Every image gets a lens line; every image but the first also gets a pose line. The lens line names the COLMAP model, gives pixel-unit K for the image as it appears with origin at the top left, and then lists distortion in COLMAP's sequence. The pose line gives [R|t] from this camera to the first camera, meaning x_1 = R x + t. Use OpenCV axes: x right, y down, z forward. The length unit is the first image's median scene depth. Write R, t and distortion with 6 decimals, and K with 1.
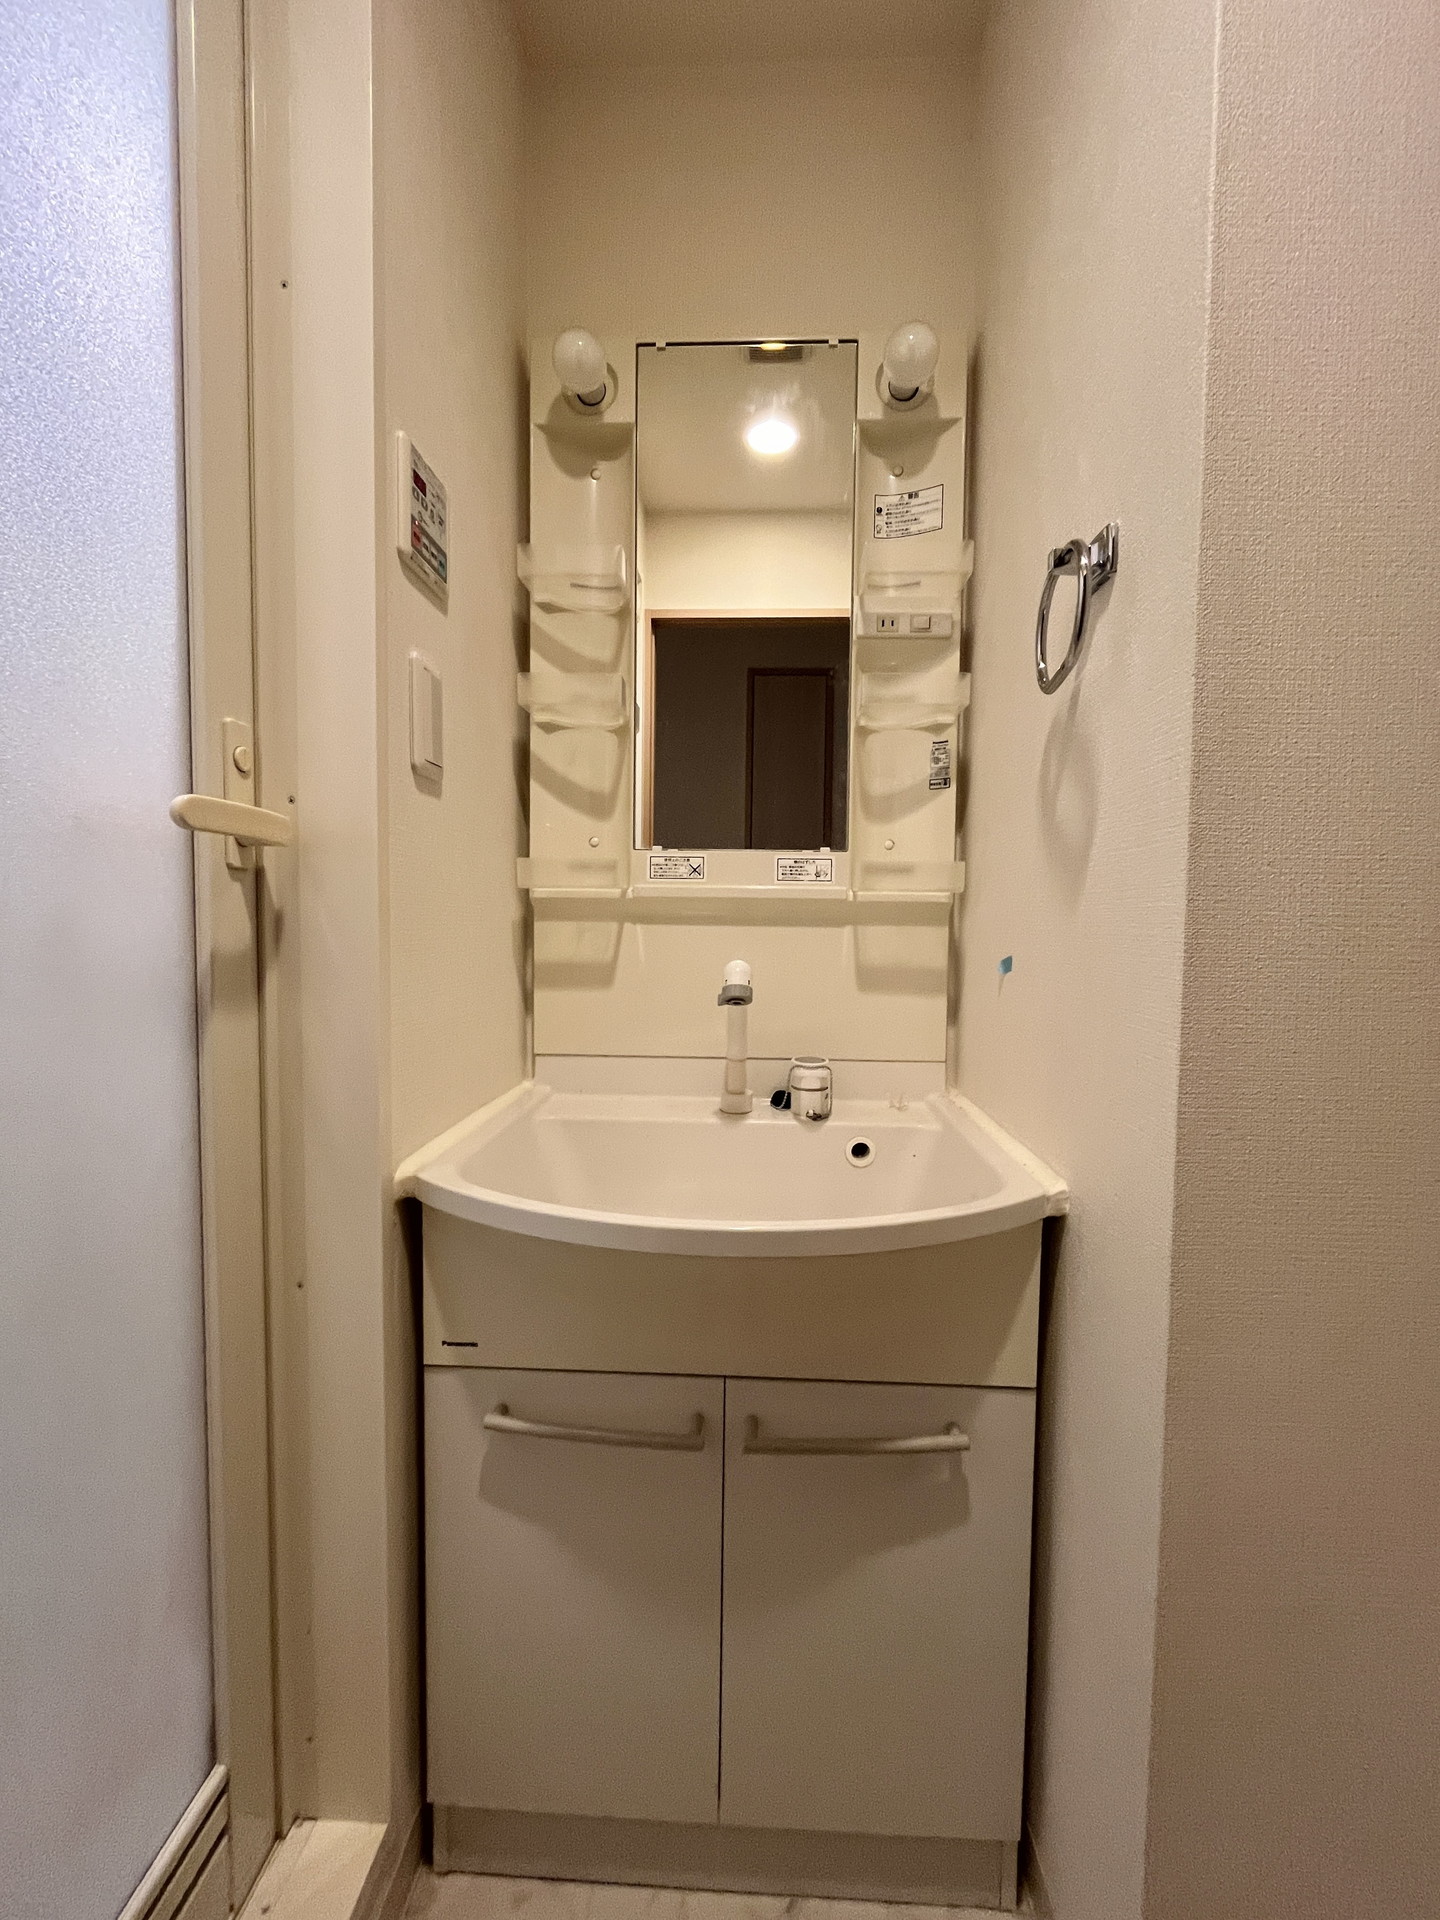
lens RADIAL K [[780.4, 0, 722.2], [0, 780.4, 957.5], [0, 0, 1]] dist [-0.002641, -0.000133]
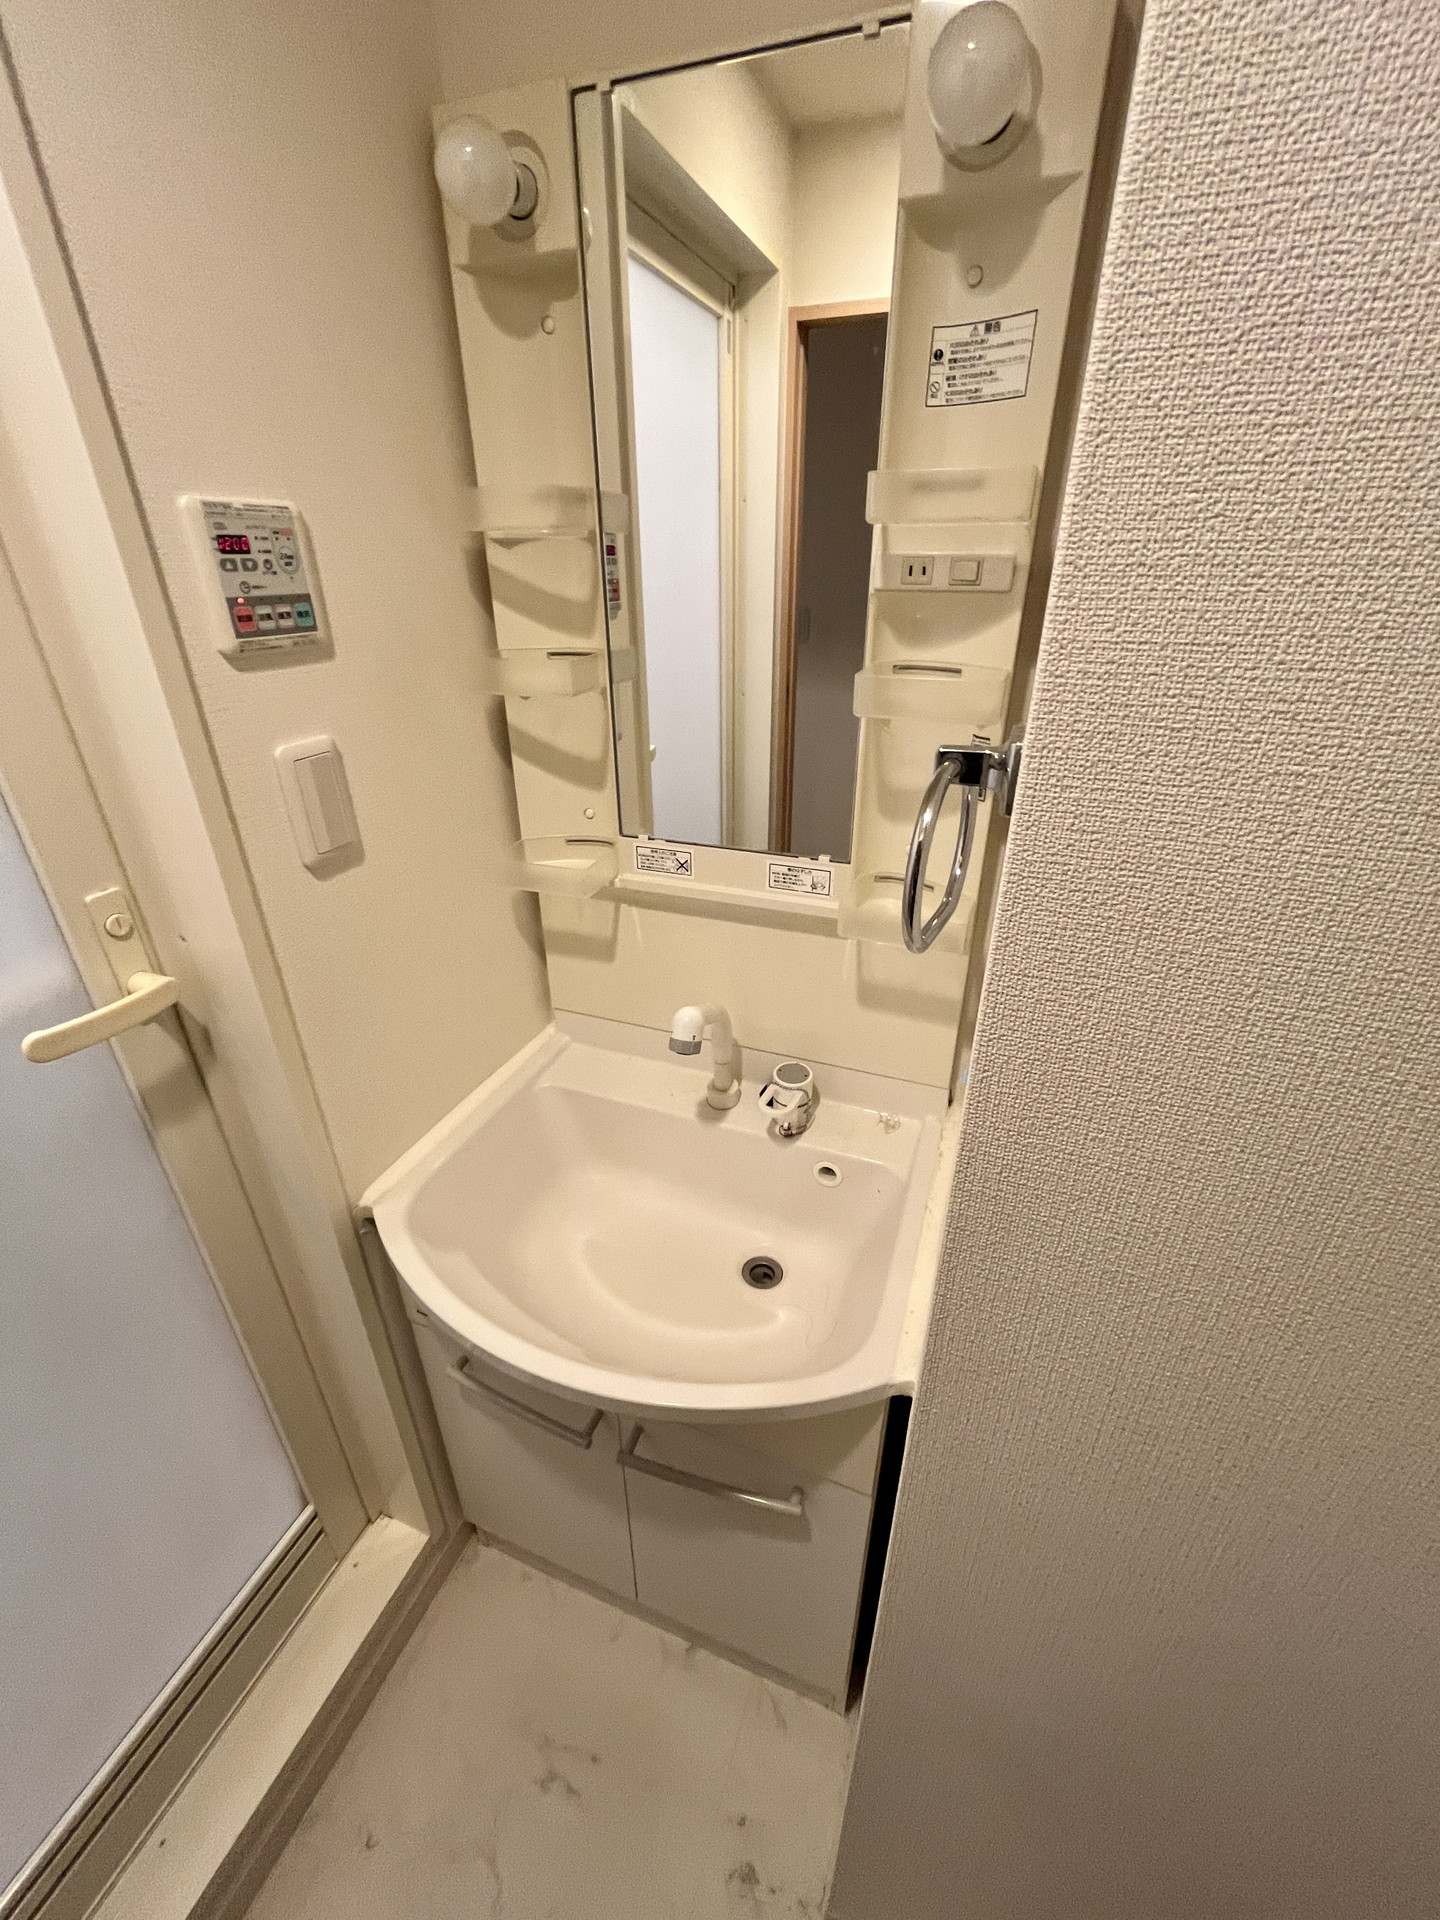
lens RADIAL K [[786.1, 0, 720.0], [0, 786.1, 960.0], [0, 0, 1]] dist [0.000525, -0.000226]
pose [[0.948372, 0.129898, -0.289338, 0.286336], [0.000768, 0.911338, 0.411659, -0.390118], [0.317158, -0.390628, 0.864188, 0.188681]]
